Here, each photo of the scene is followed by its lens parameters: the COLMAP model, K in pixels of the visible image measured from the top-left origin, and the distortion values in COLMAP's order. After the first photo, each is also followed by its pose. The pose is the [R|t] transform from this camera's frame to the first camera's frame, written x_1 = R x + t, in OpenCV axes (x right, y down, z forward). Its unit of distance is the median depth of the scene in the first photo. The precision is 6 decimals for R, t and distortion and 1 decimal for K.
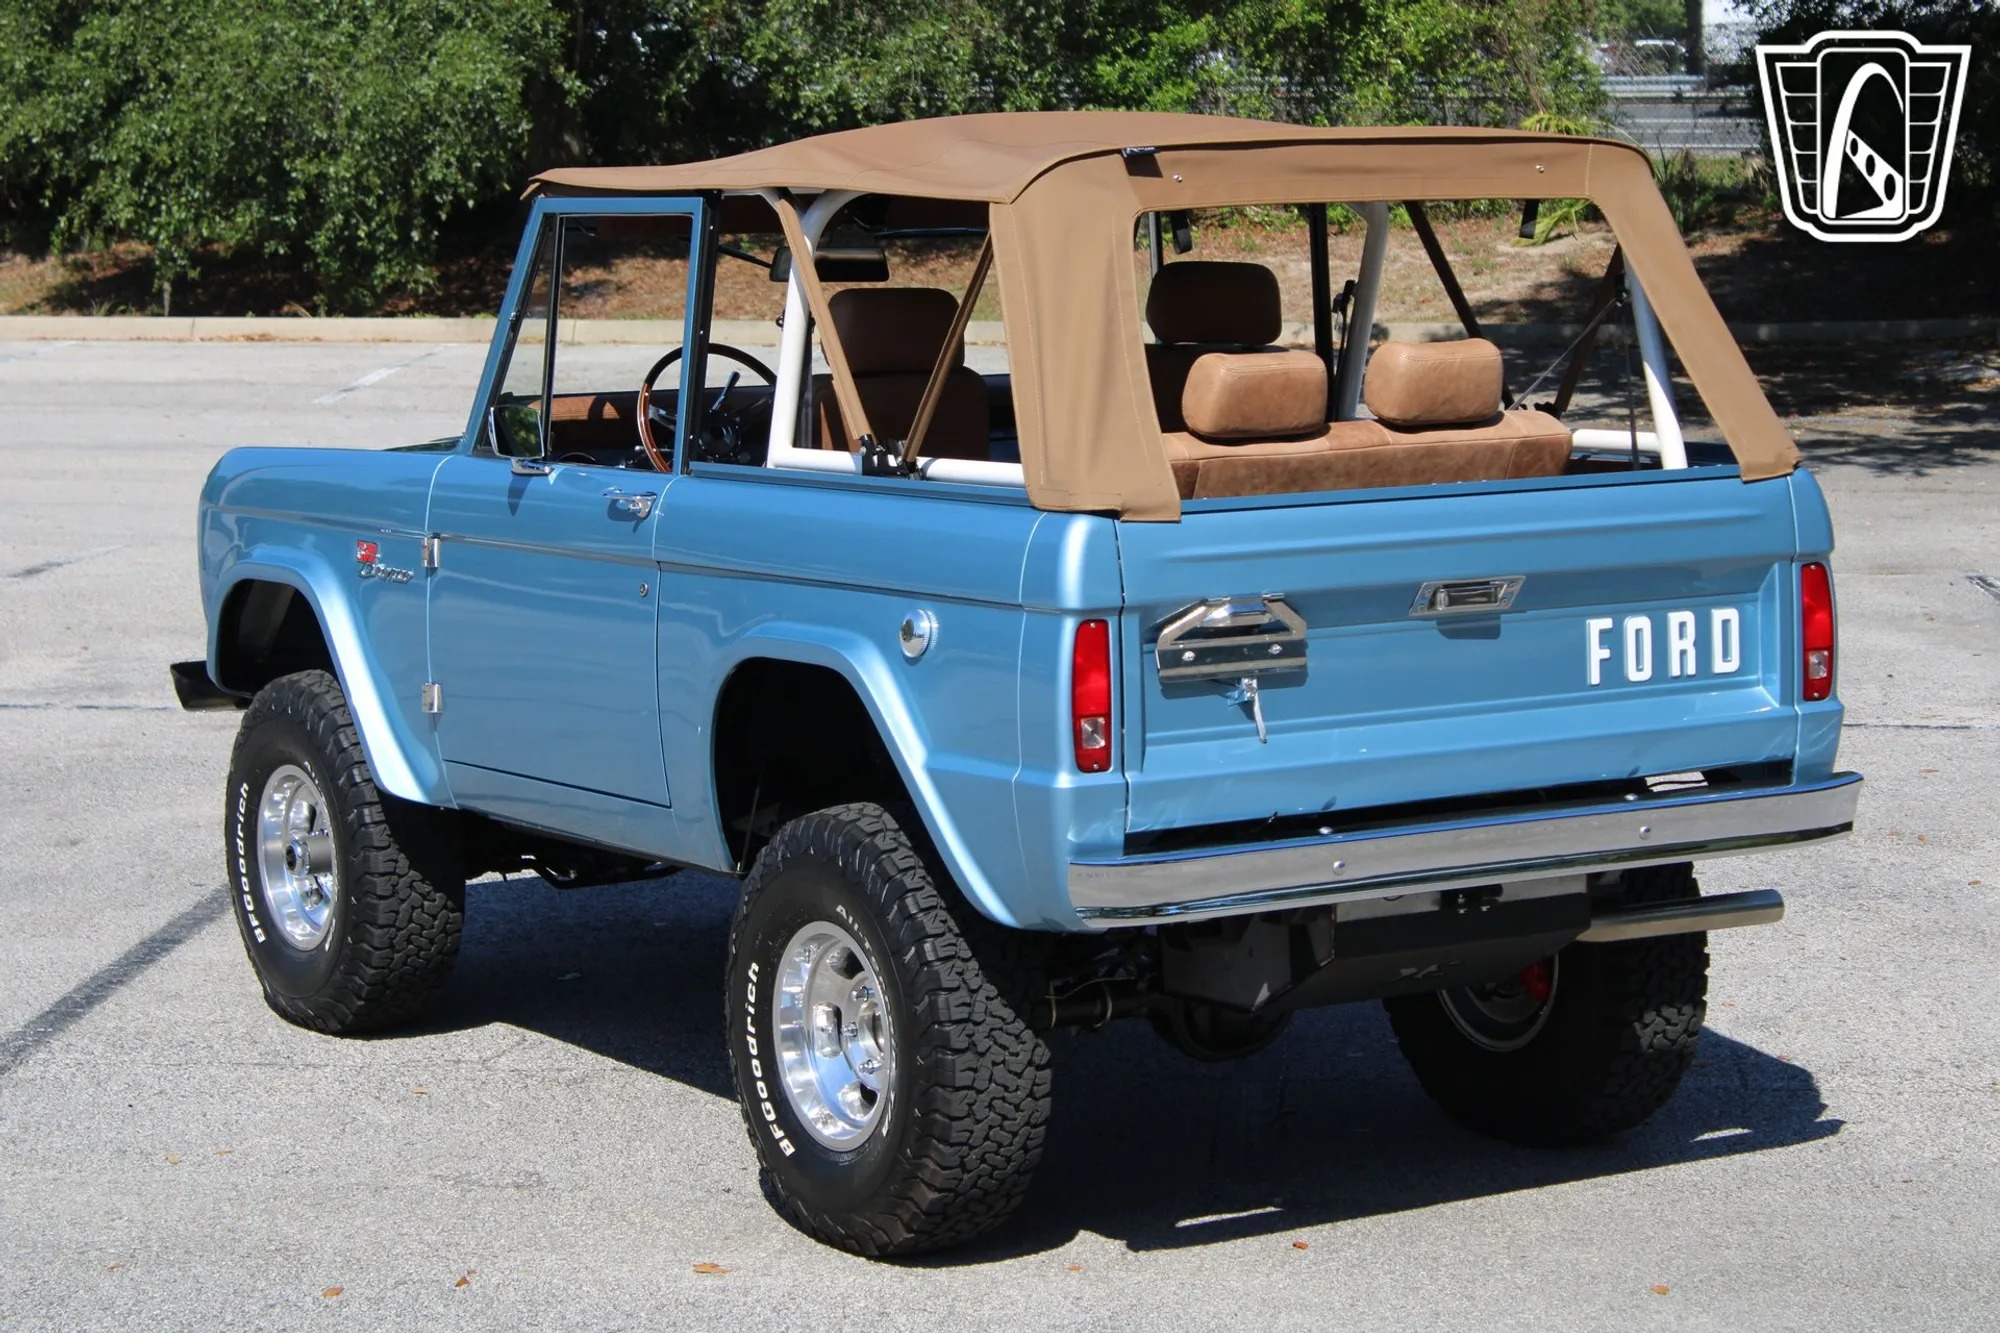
lens RADIAL K [[4516.9, 0, 1000.4], [0, 4516.9, 642.1], [0, 0, 1]] dist [0.030645, 0.791206]
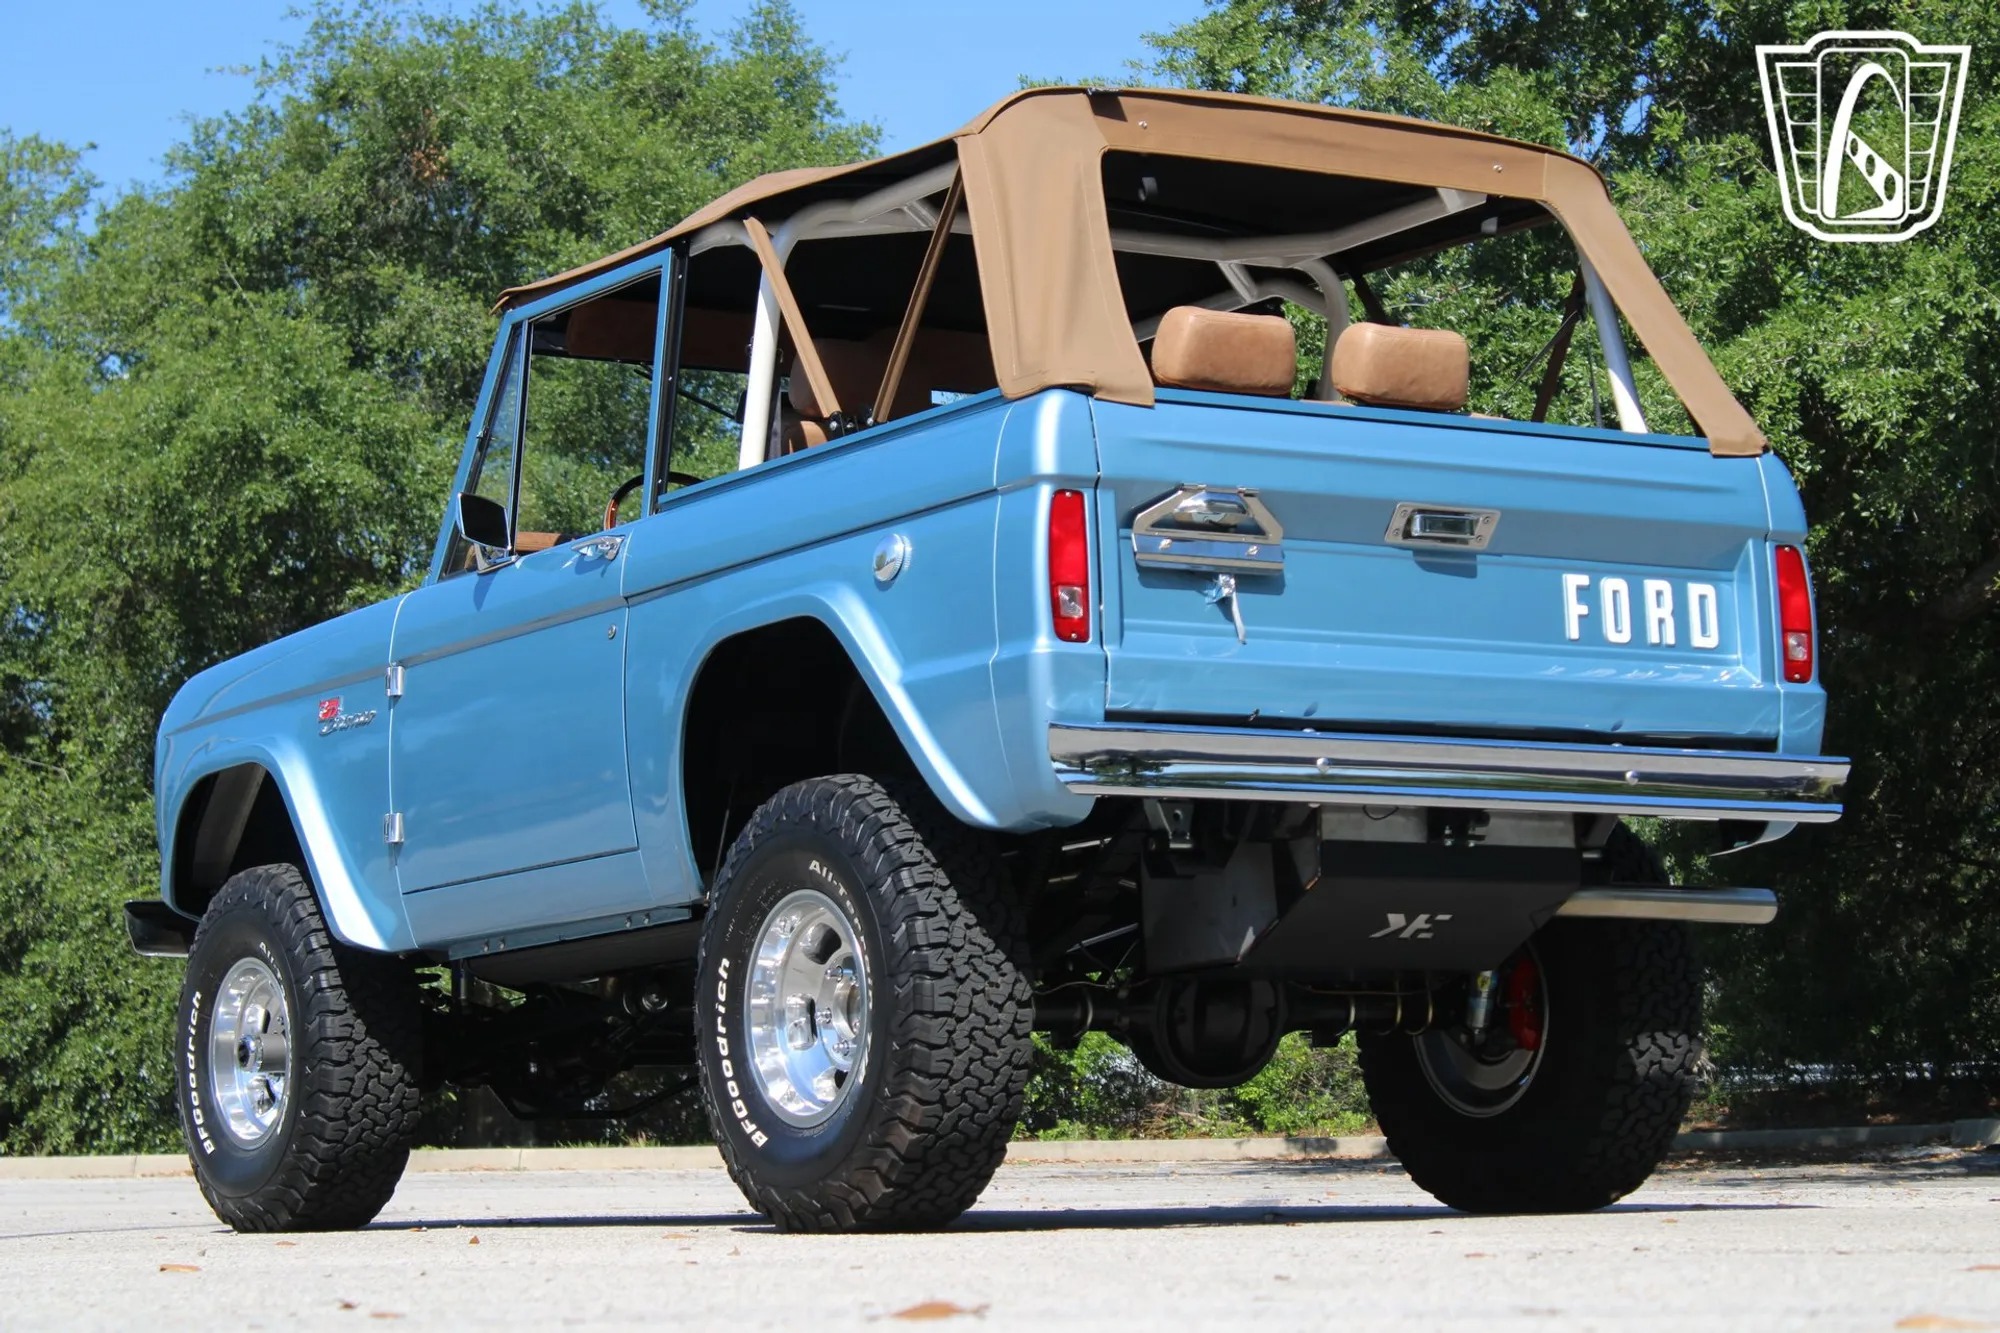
lens RADIAL K [[4516.9, 0, 1000.4], [0, 4516.9, 642.1], [0, 0, 1]] dist [0.030645, 0.791206]
pose [[0.999826, -0.012303, 0.014052, -0.008337], [0.015154, 0.974150, -0.225393, 0.236287], [-0.010916, 0.225566, 0.974167, 0.036993]]
